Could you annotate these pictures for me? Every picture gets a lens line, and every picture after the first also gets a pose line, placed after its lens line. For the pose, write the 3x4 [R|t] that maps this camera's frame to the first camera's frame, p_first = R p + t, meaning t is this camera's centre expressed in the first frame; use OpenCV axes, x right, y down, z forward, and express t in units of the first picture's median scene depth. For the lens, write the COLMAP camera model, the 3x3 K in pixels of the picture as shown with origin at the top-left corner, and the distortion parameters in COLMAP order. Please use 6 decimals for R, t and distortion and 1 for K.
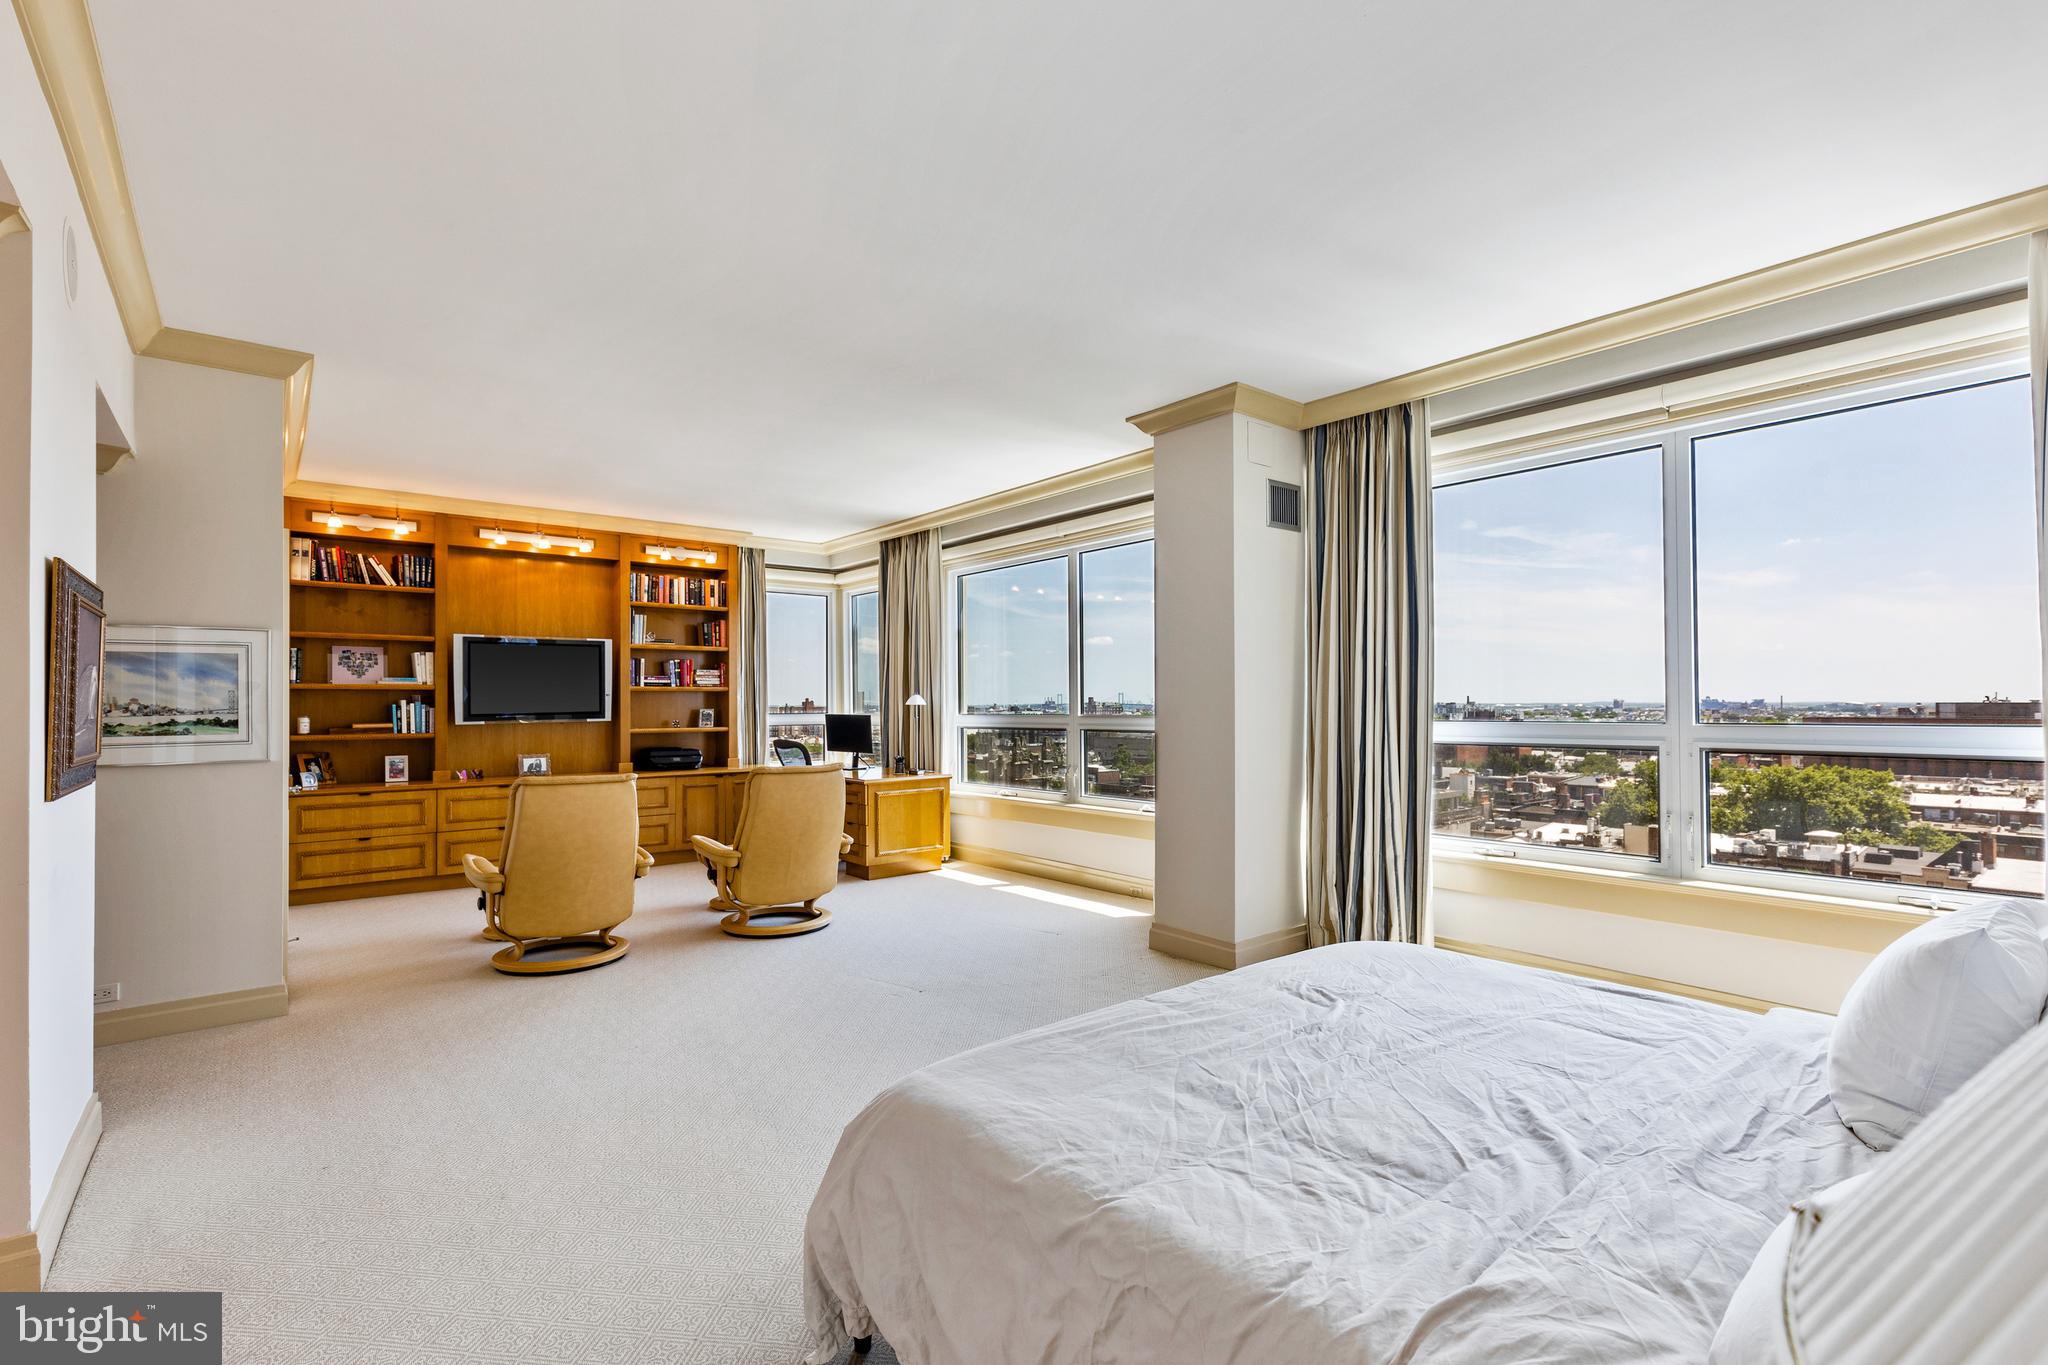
lens RADIAL K [[938.5, 0, 1023.4], [0, 938.5, 693.4], [0, 0, 1]] dist [0.003524, -0.002647]
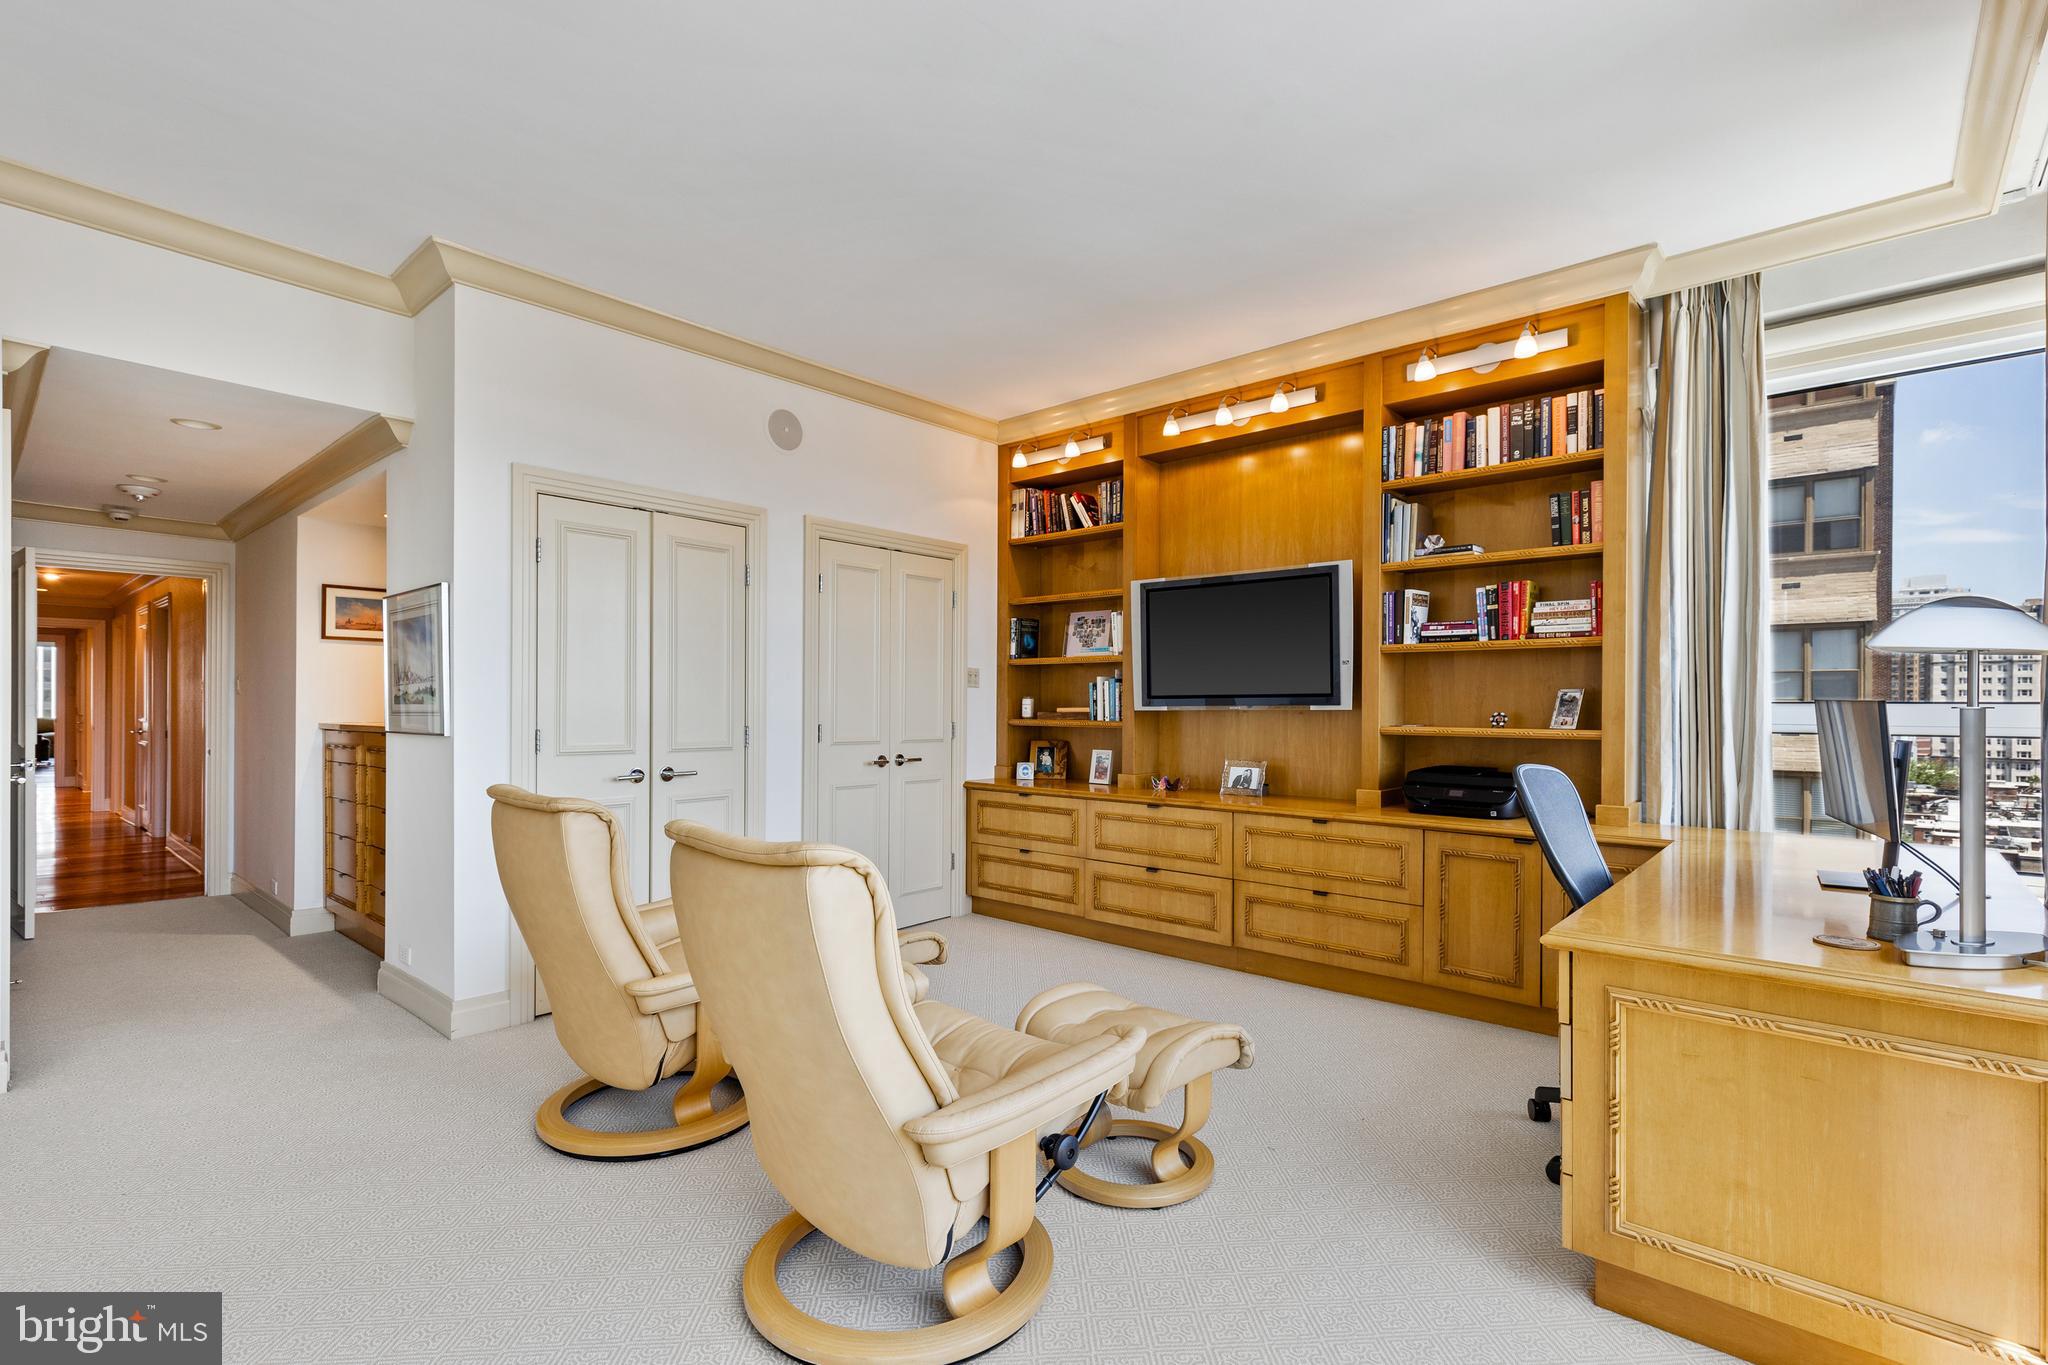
lens RADIAL K [[938.5, 0, 1055.3], [0, 938.5, 711.1], [0, 0, 1]] dist [0.003524, -0.002647]
pose [[0.161689, 0.012093, -0.986768, 0.070295], [0.006083, 0.999894, 0.013251, 0.021685], [0.986823, -0.008145, 0.161598, 0.743977]]
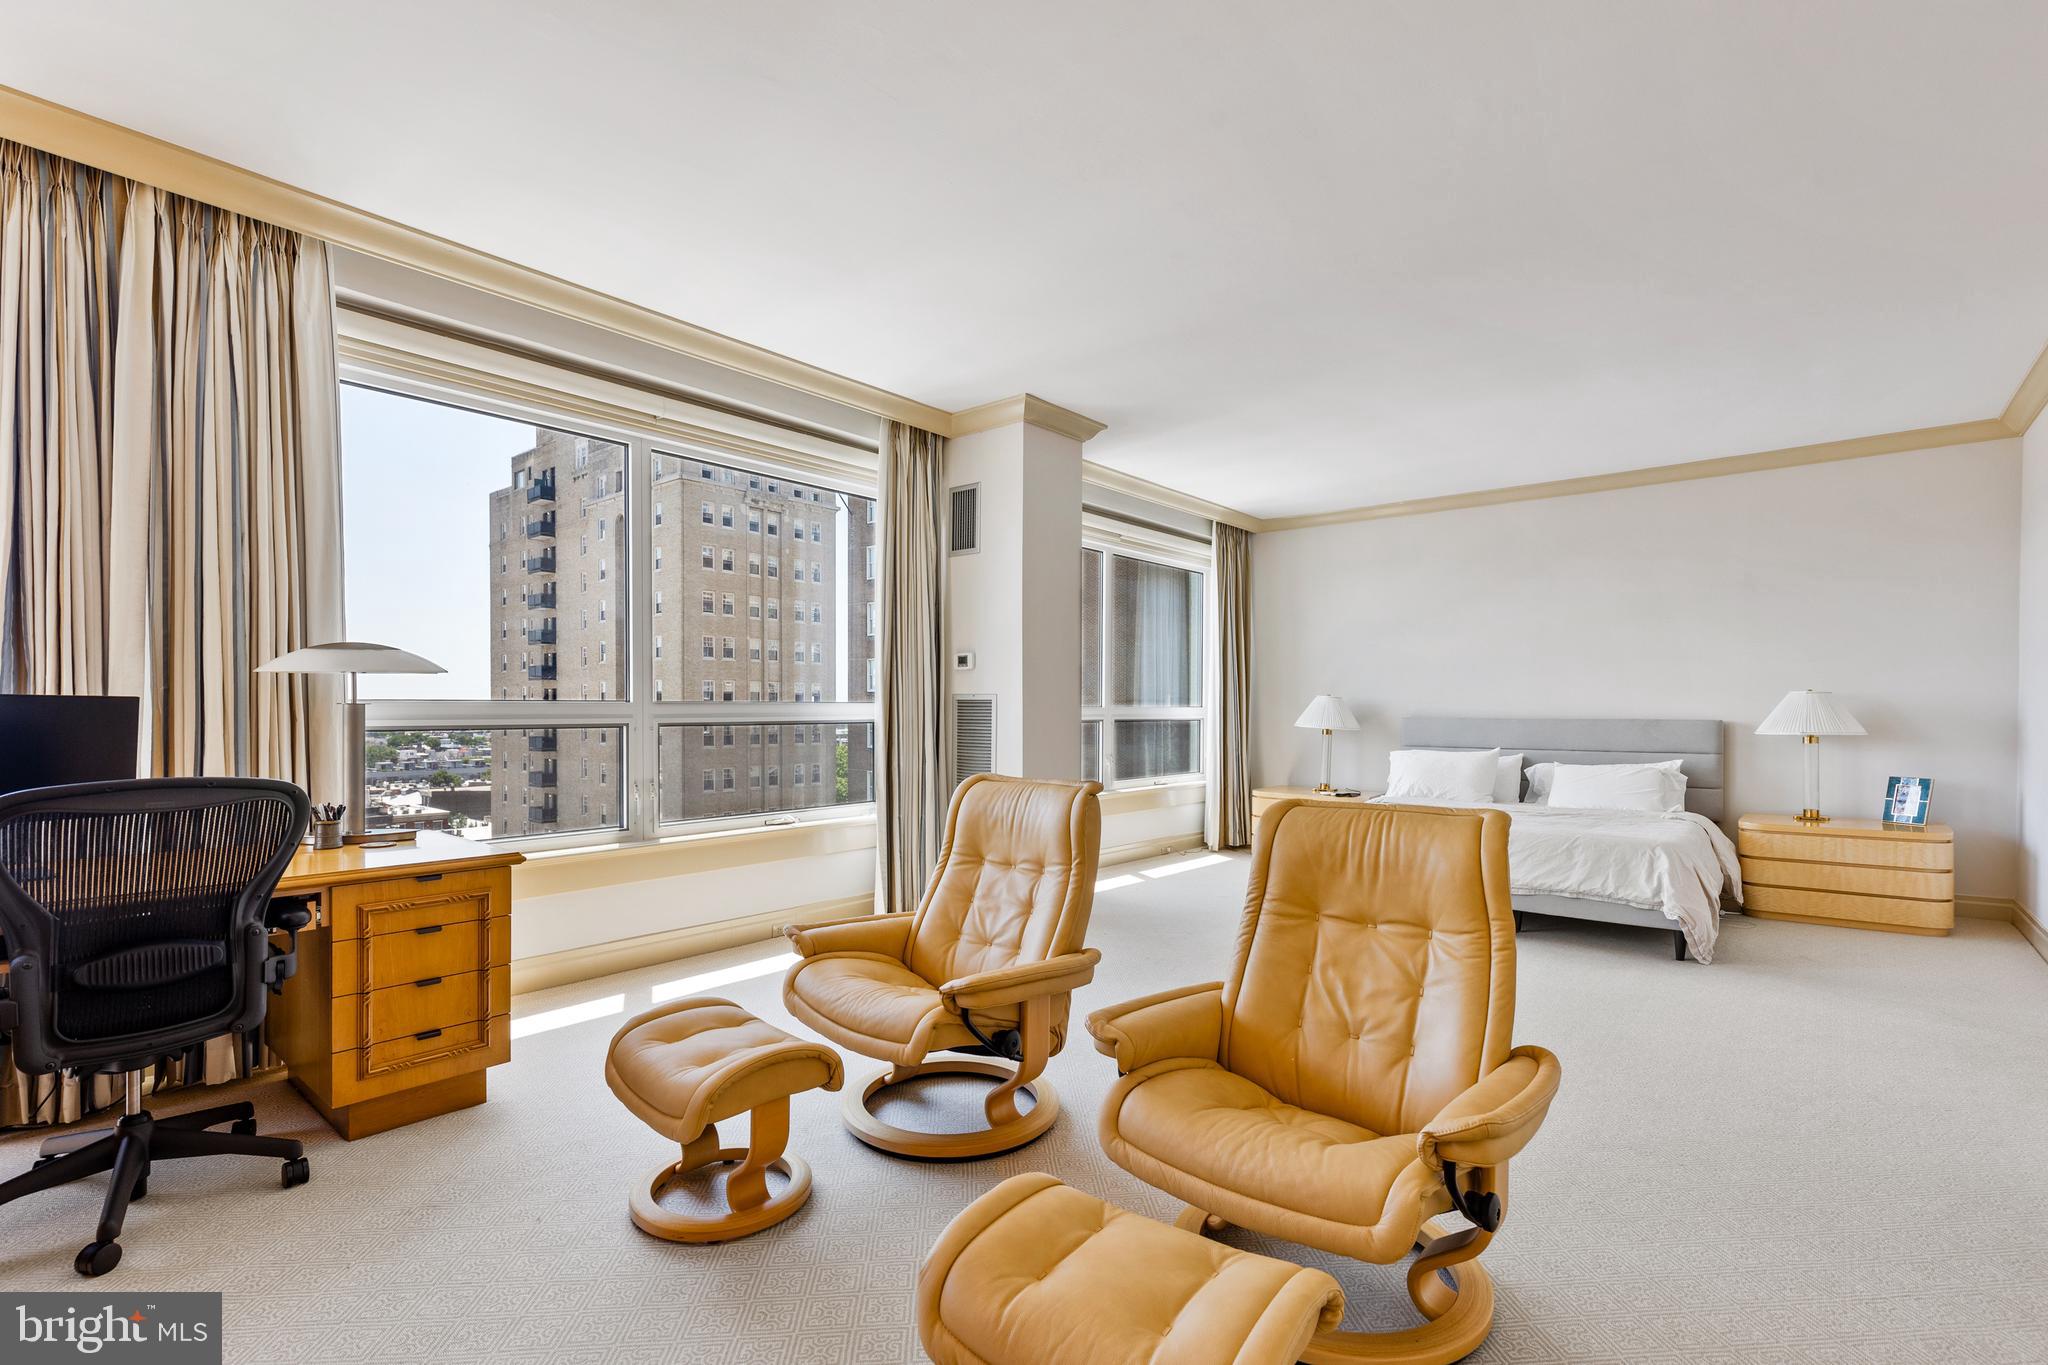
lens RADIAL K [[938.5, 0, 1046.8], [0, 938.5, 704.6], [0, 0, 1]] dist [0.003524, -0.002647]
pose [[-0.198107, 0.009557, 0.980134, -0.566197], [-0.010348, 0.999876, -0.011841, 0.026923], [-0.980126, -0.012488, -0.197984, 0.781687]]
